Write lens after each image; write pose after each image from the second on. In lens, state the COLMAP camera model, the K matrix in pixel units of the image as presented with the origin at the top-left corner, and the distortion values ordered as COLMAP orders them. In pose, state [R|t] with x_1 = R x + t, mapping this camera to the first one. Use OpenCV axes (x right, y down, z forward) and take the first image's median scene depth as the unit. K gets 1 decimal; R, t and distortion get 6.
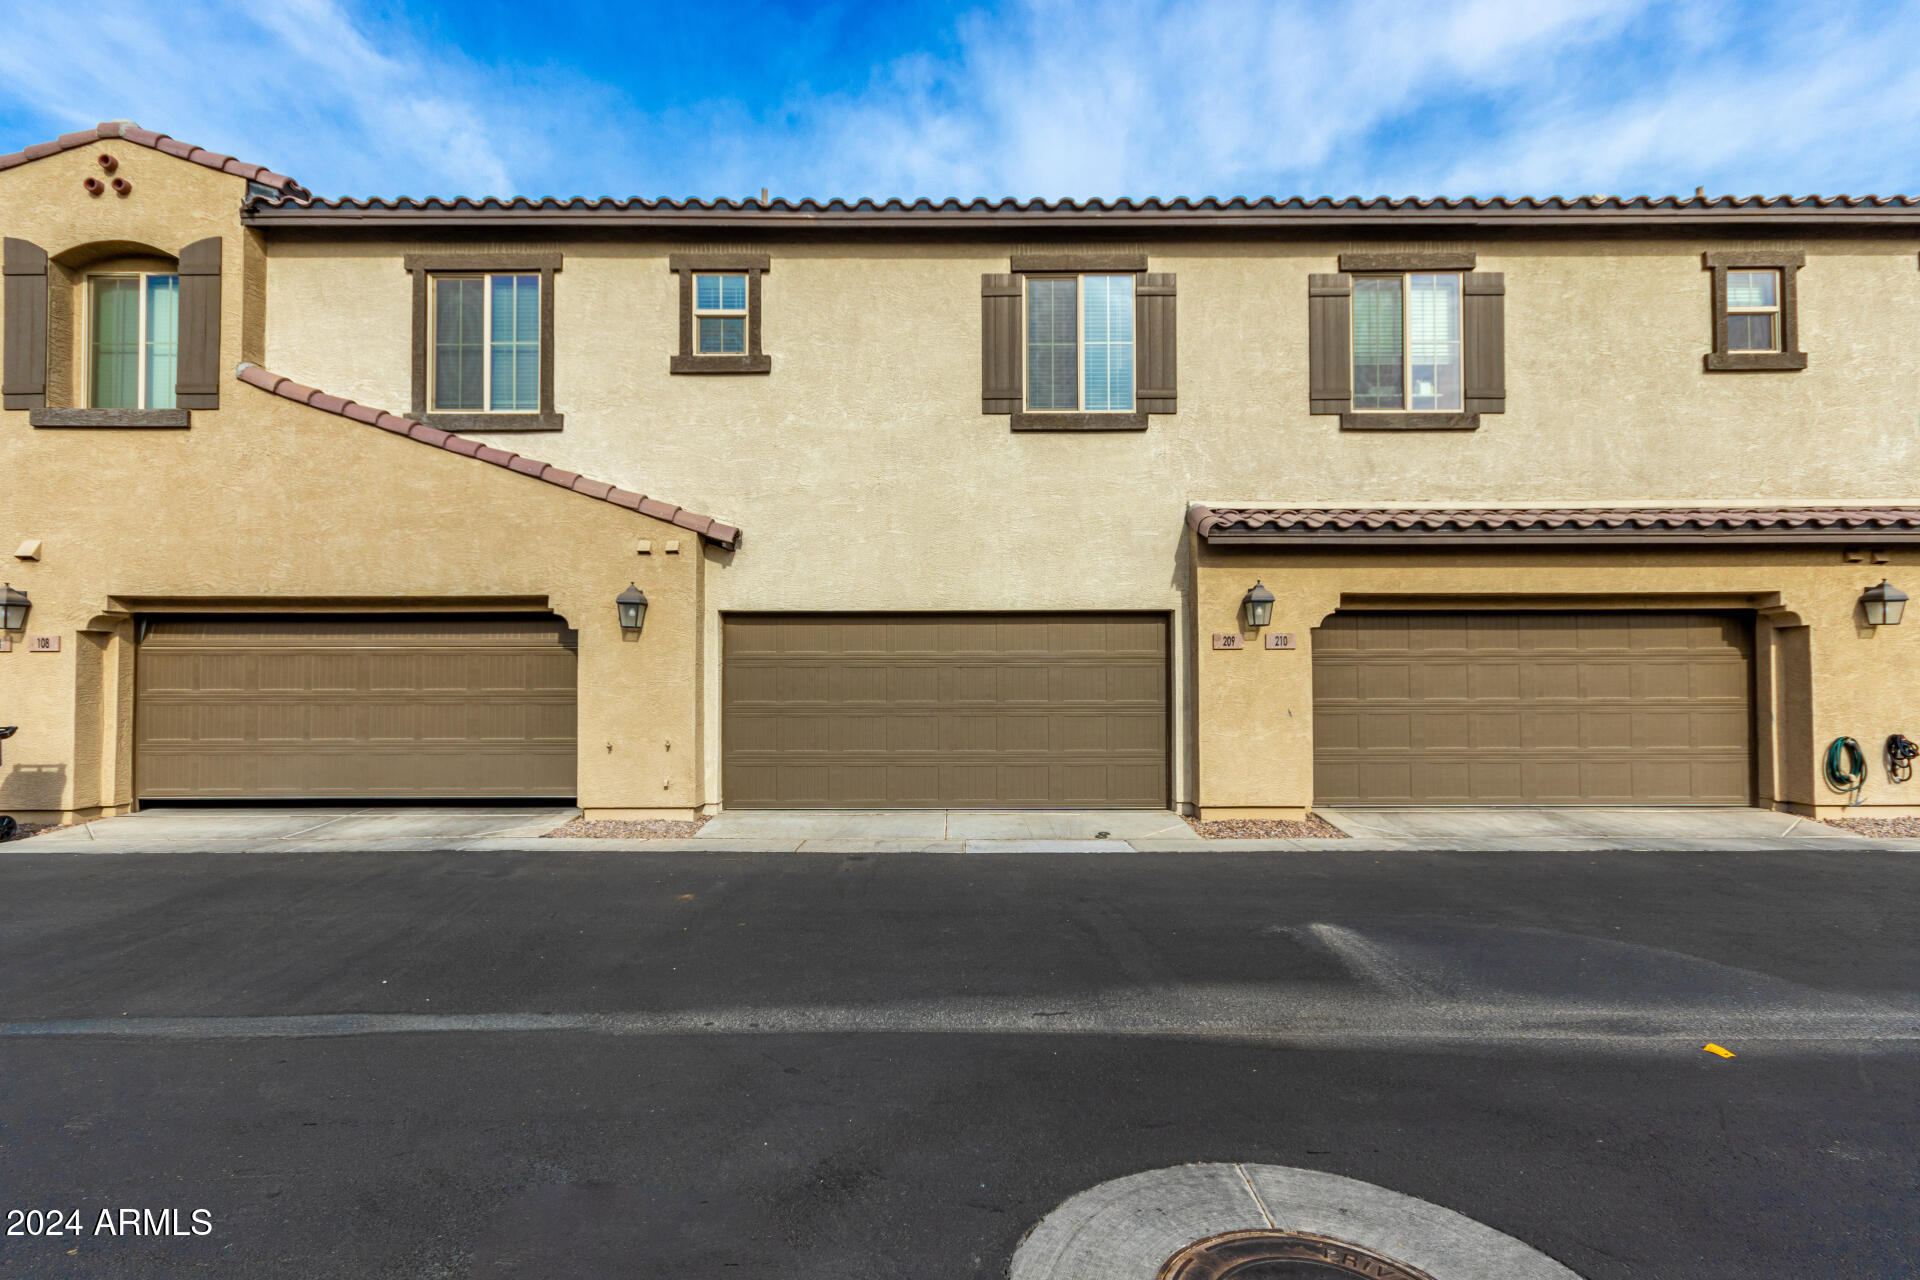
lens RADIAL K [[870.9, 0, 960.9], [0, 870.9, 659.7], [0, 0, 1]] dist [0.002912, 0.001247]
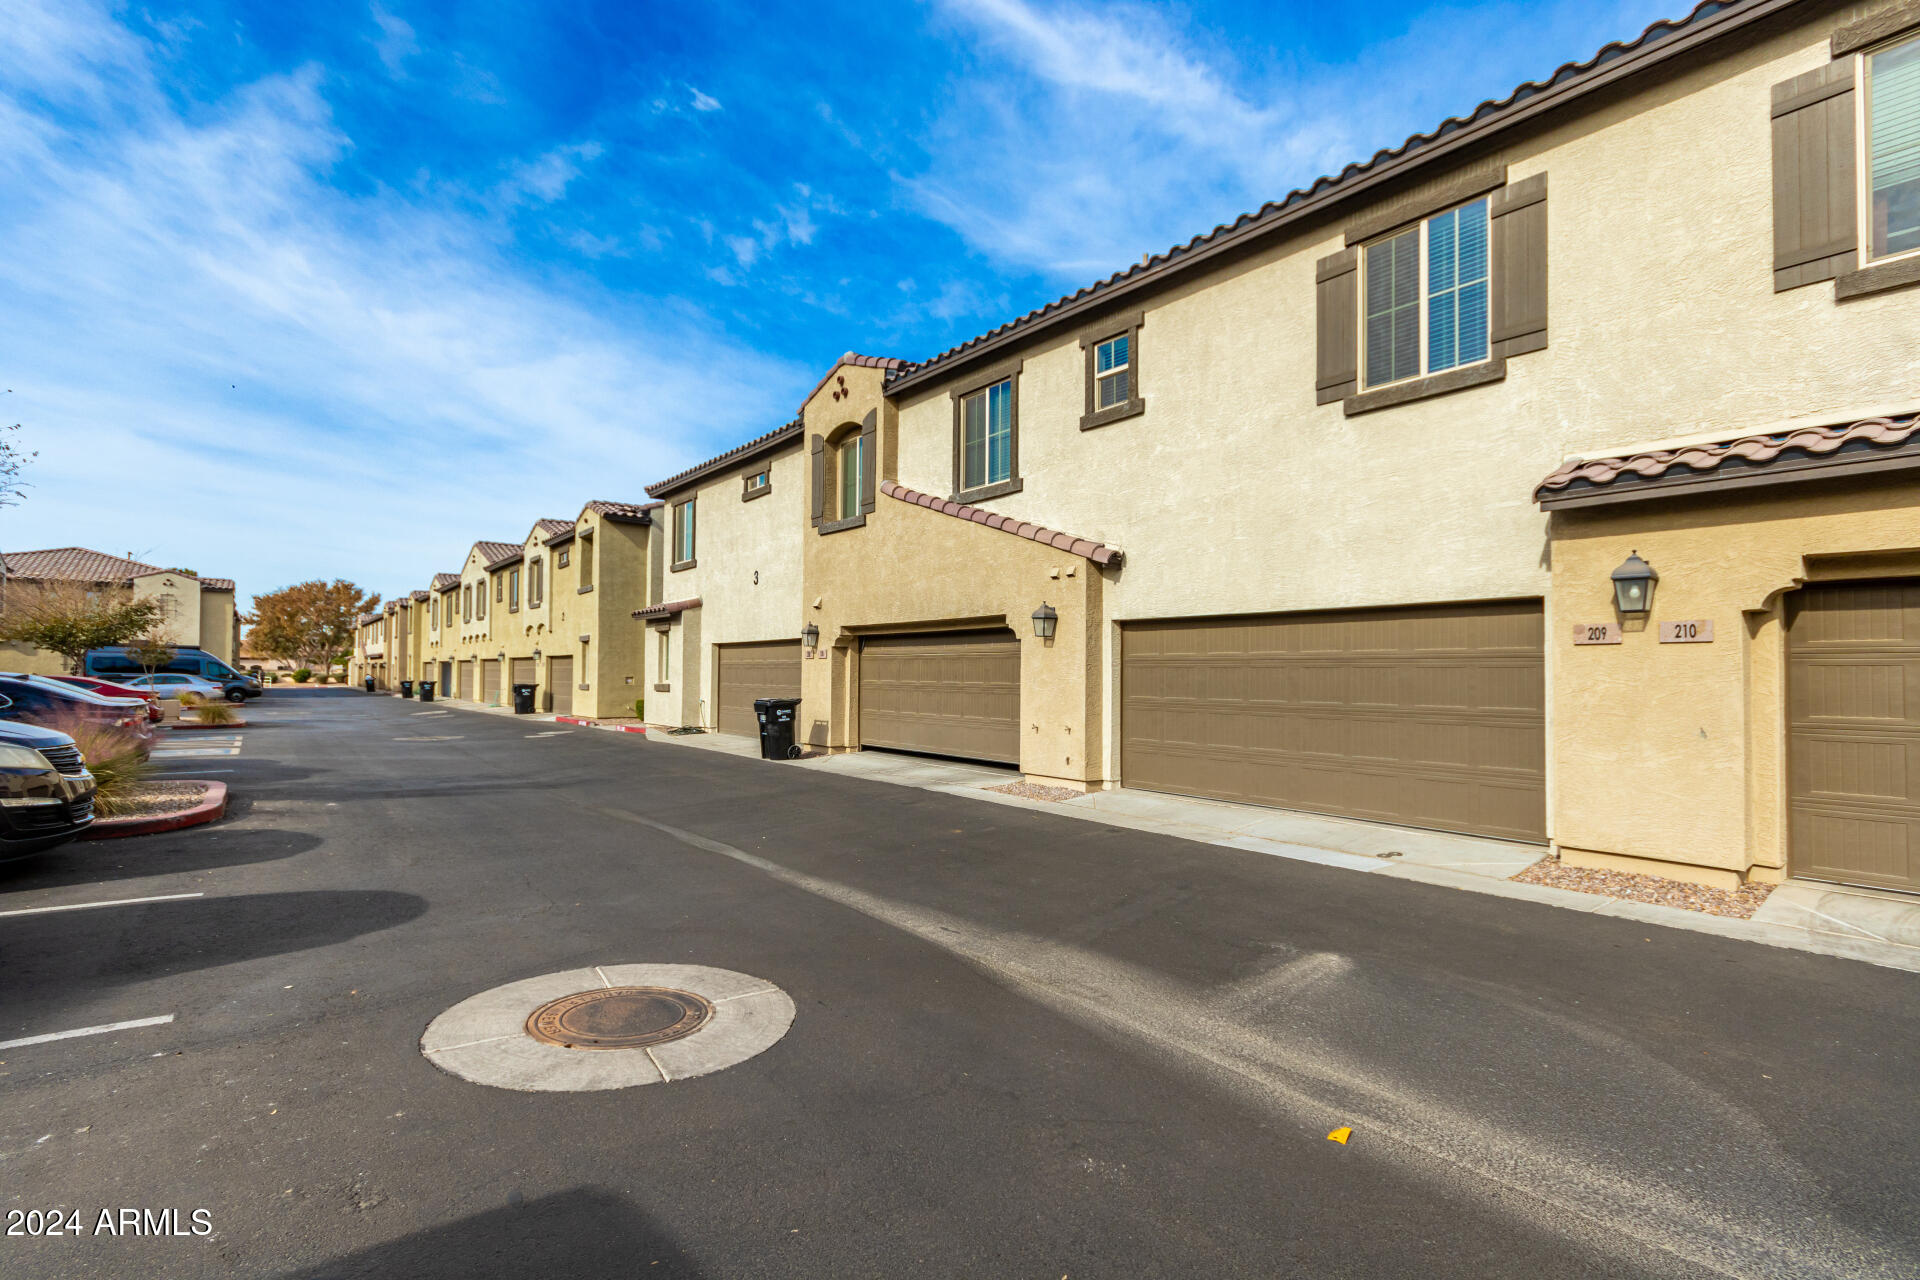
lens RADIAL K [[877.7, 0, 973.6], [0, 877.7, 657.5], [0, 0, 1]] dist [0.007583, 0.000087]
pose [[0.632388, -0.007914, -0.774612, 0.546482], [0.004817, 0.999969, -0.006283, 0.001769], [0.774637, 0.000242, 0.632406, 0.089562]]
